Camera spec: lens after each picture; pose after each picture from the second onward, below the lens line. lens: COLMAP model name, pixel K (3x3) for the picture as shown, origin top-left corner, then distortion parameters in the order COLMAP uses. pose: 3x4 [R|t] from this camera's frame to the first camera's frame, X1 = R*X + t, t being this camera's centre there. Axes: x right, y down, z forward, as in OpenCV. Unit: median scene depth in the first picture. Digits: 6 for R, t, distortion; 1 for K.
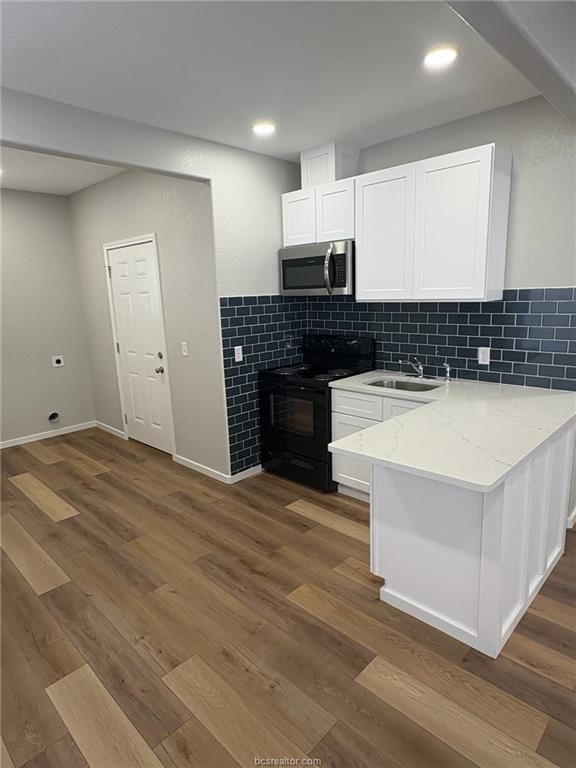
lens RADIAL K [[451.2, 0, 286.0], [0, 451.2, 384.4], [0, 0, 1]] dist [0.000264, -0.000929]
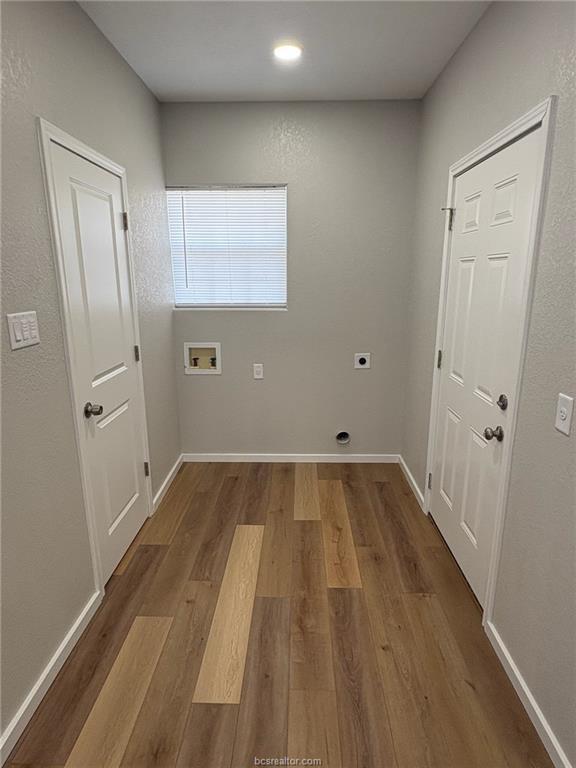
lens RADIAL K [[451.2, 0, 289.1], [0, 451.2, 382.6], [0, 0, 1]] dist [0.000264, -0.000929]
pose [[0.681335, 0.207400, -0.701974, -0.116685], [-0.172435, 0.977506, 0.121441, -0.101466], [0.711370, 0.038303, 0.701773, 0.545393]]
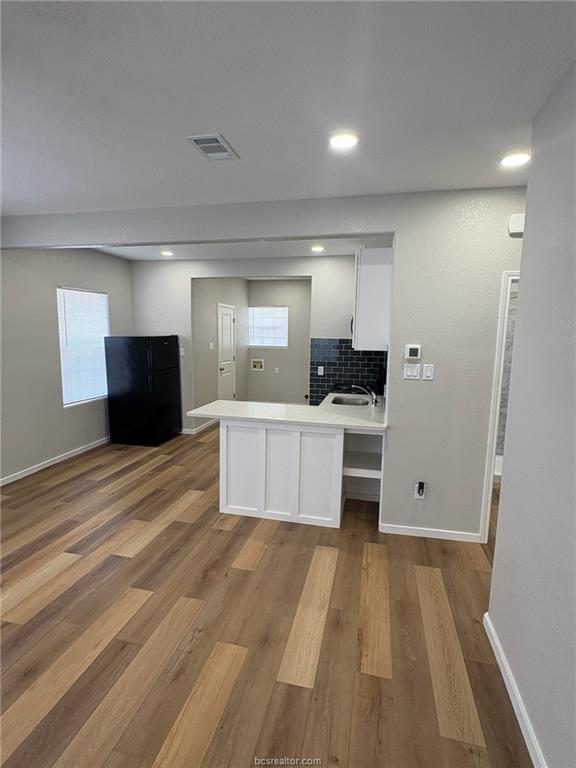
lens RADIAL K [[387.3, 0, 288.3], [0, 387.3, 387.4], [0, 0, 1]] dist [-0.003688, -0.000113]
pose [[0.502939, 0.162435, -0.848922, 0.977648], [-0.201538, 0.977147, 0.067570, -0.071825], [0.840497, 0.137107, 0.524182, 0.113184]]
